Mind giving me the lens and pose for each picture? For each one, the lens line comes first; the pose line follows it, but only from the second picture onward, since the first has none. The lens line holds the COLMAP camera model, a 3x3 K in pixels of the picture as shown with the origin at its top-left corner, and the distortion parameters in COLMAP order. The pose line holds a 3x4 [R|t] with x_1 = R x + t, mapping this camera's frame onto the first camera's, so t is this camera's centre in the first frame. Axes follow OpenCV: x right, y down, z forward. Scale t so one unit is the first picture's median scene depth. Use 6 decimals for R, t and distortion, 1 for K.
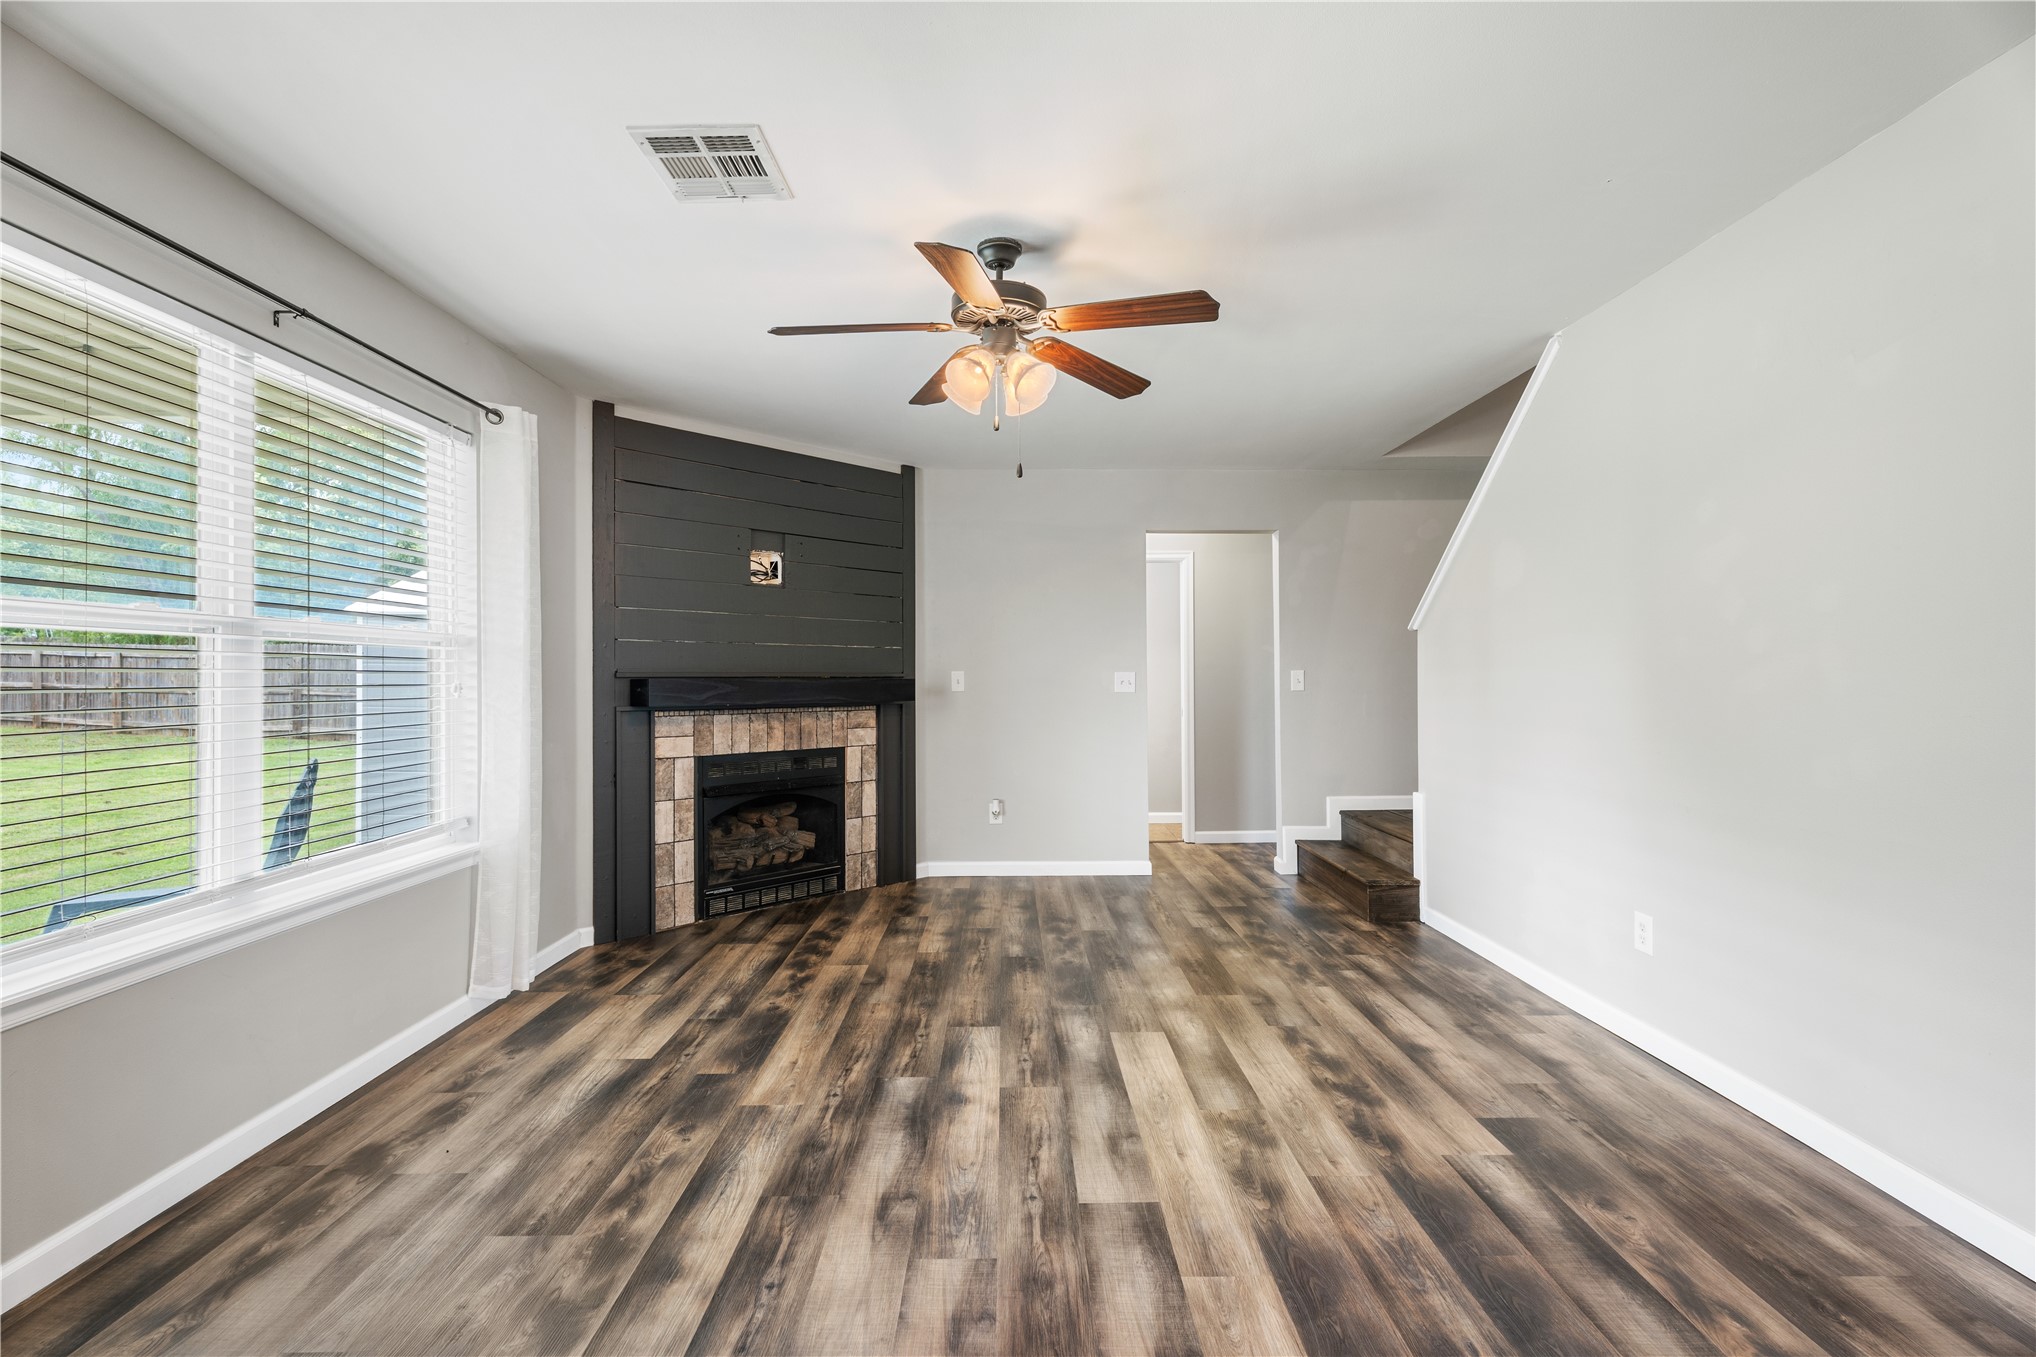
lens RADIAL K [[908.4, 0, 1017.9], [0, 908.4, 666.3], [0, 0, 1]] dist [0.000898, 0.002724]
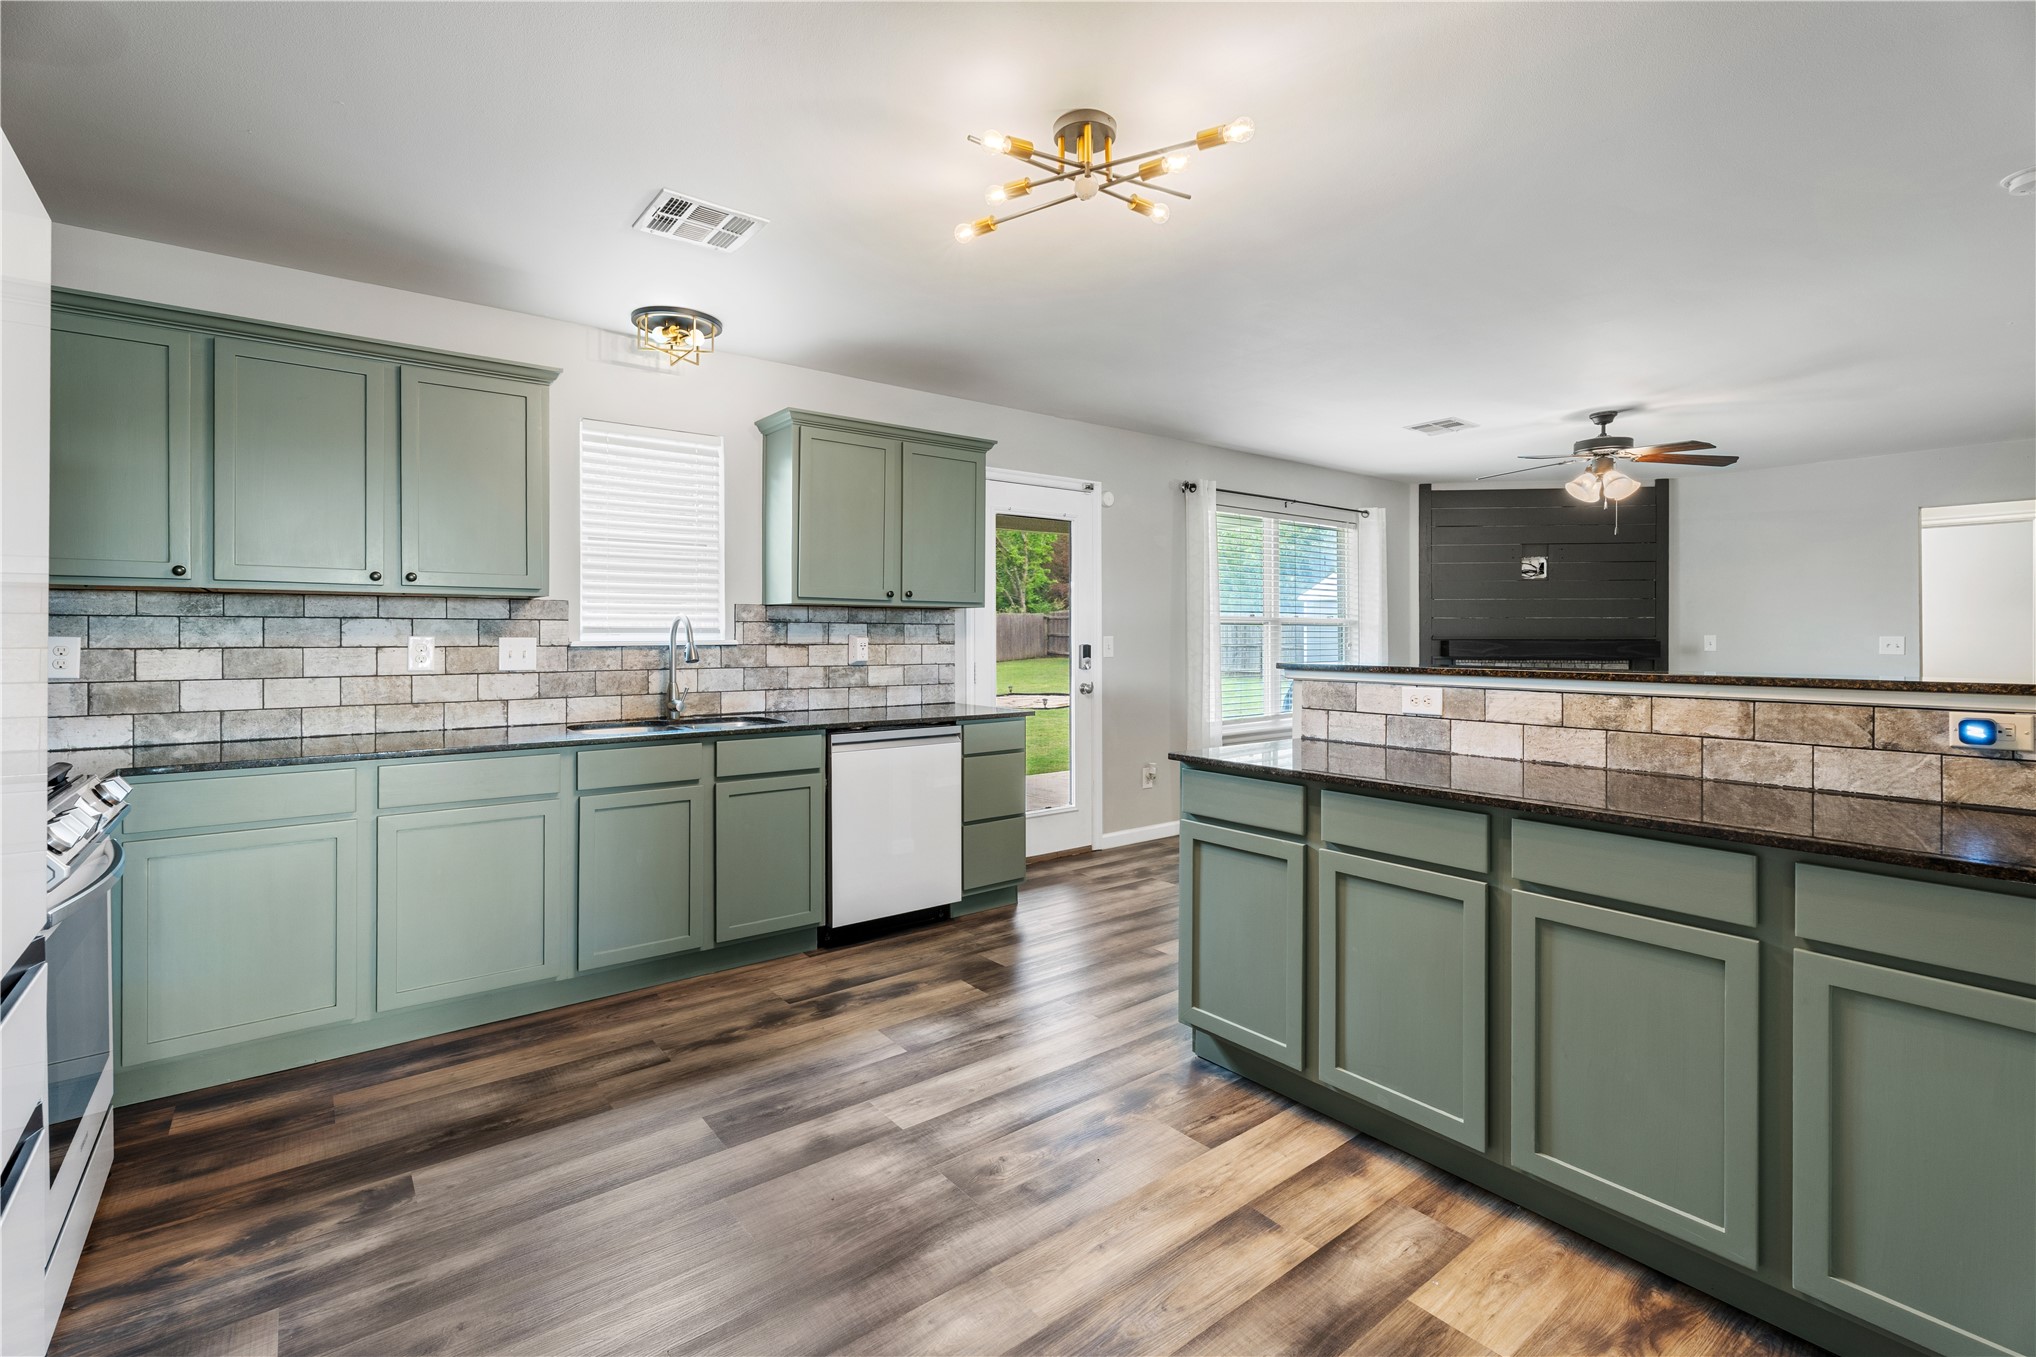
lens RADIAL K [[908.4, 0, 1024.8], [0, 908.4, 650.0], [0, 0, 1]] dist [0.000898, 0.002724]
pose [[0.608000, 0.014802, -0.793799, 0.651436], [0.009875, 0.999608, 0.026203, -0.028946], [0.793875, -0.023770, 0.607616, -0.959005]]
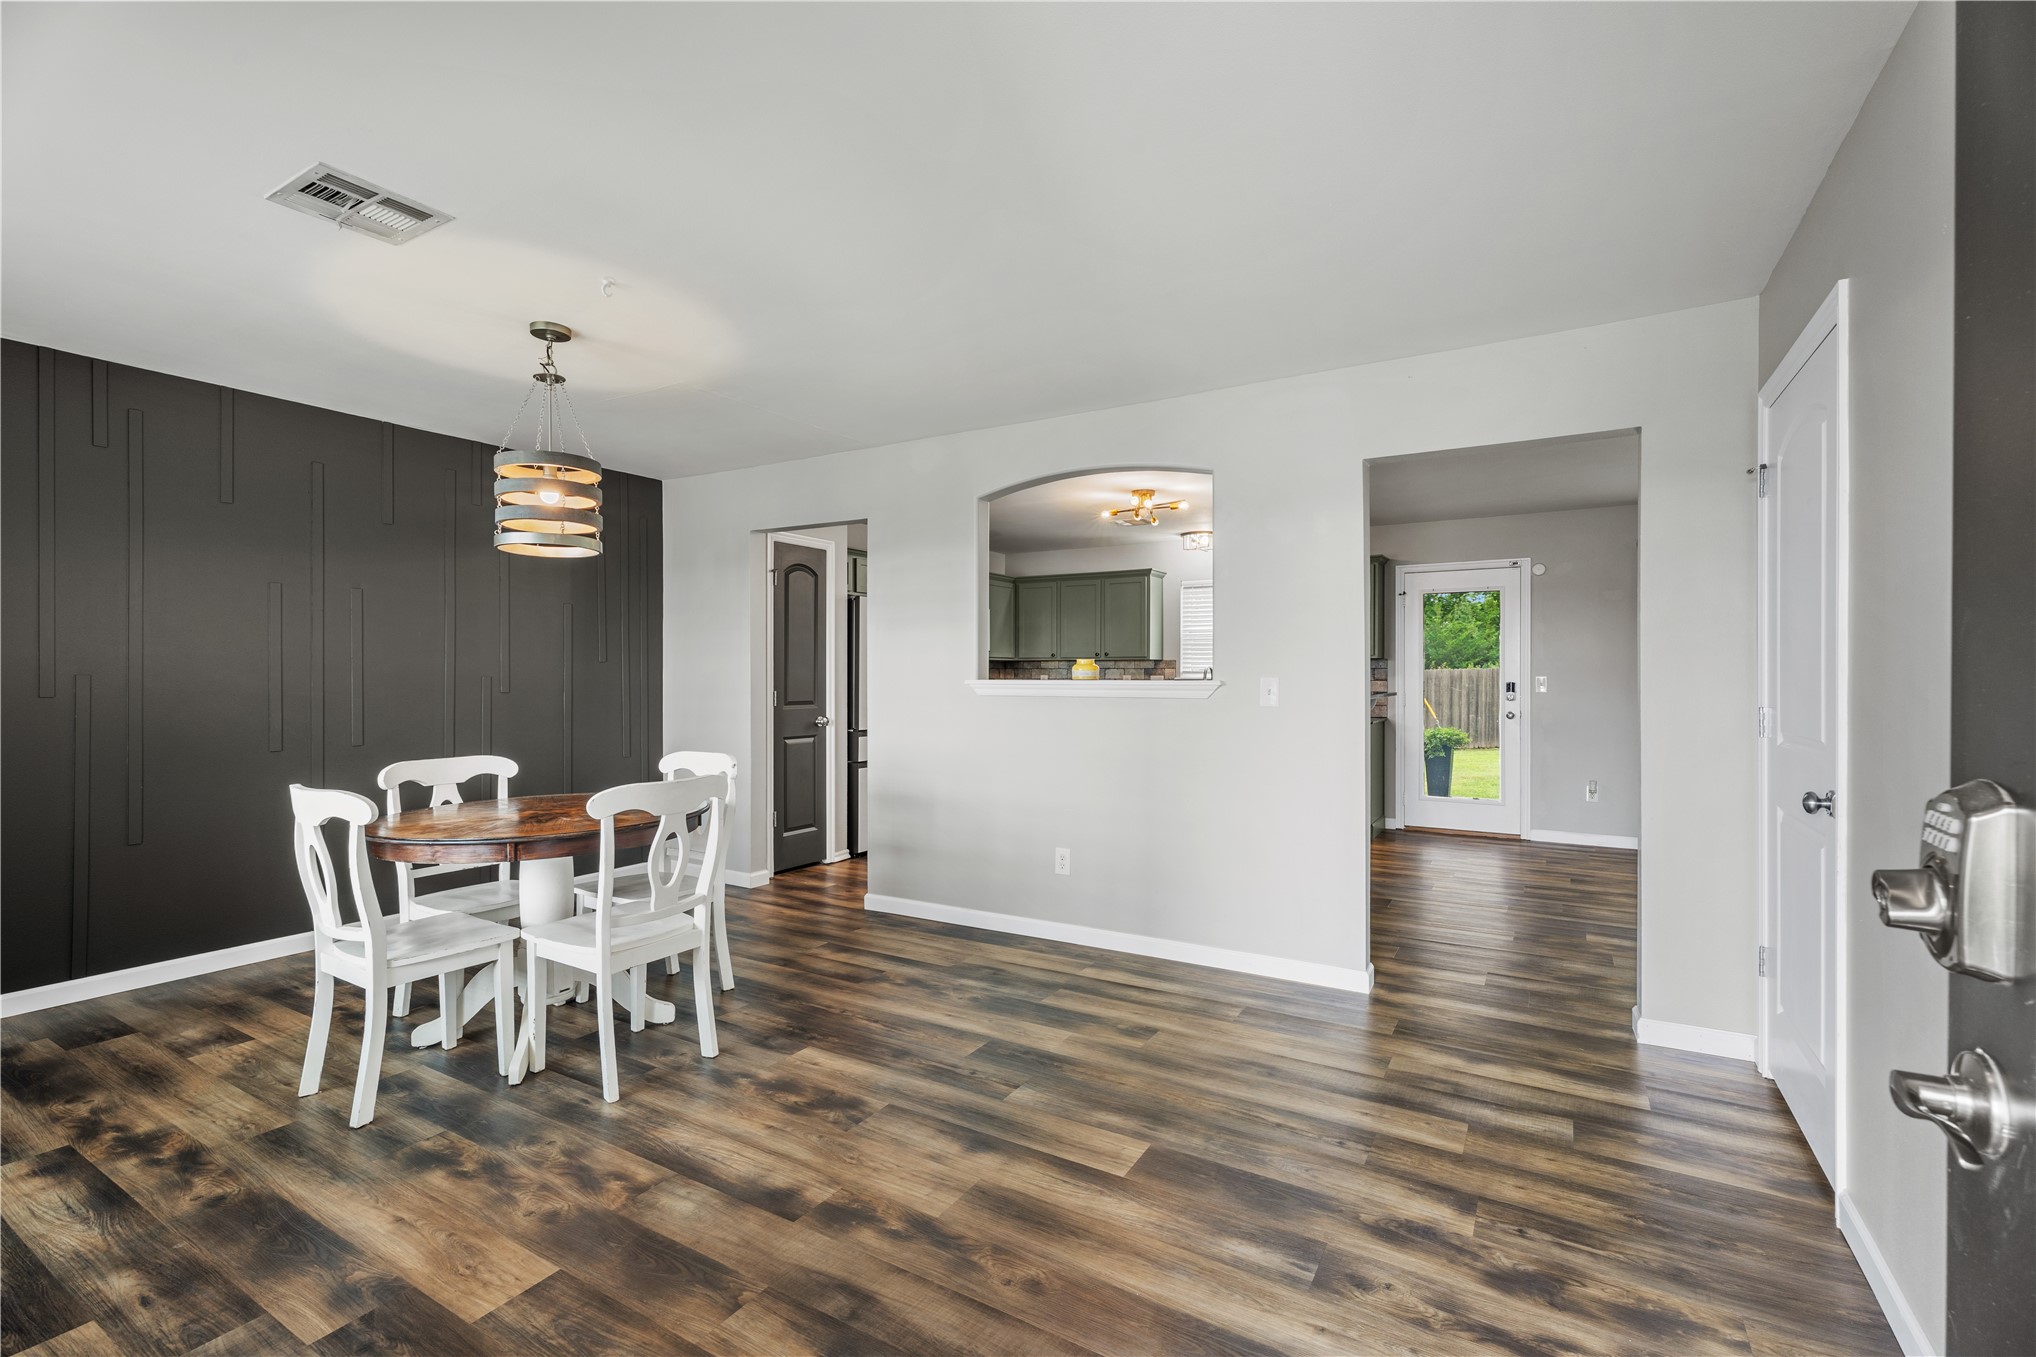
lens RADIAL K [[908.4, 0, 1025.7], [0, 908.4, 677.4], [0, 0, 1]] dist [0.000898, 0.002724]
pose [[-0.516310, 0.007389, -0.856370, 1.924495], [0.013334, 0.999911, 0.000589, -0.024019], [0.856298, -0.011115, -0.516363, 0.292555]]
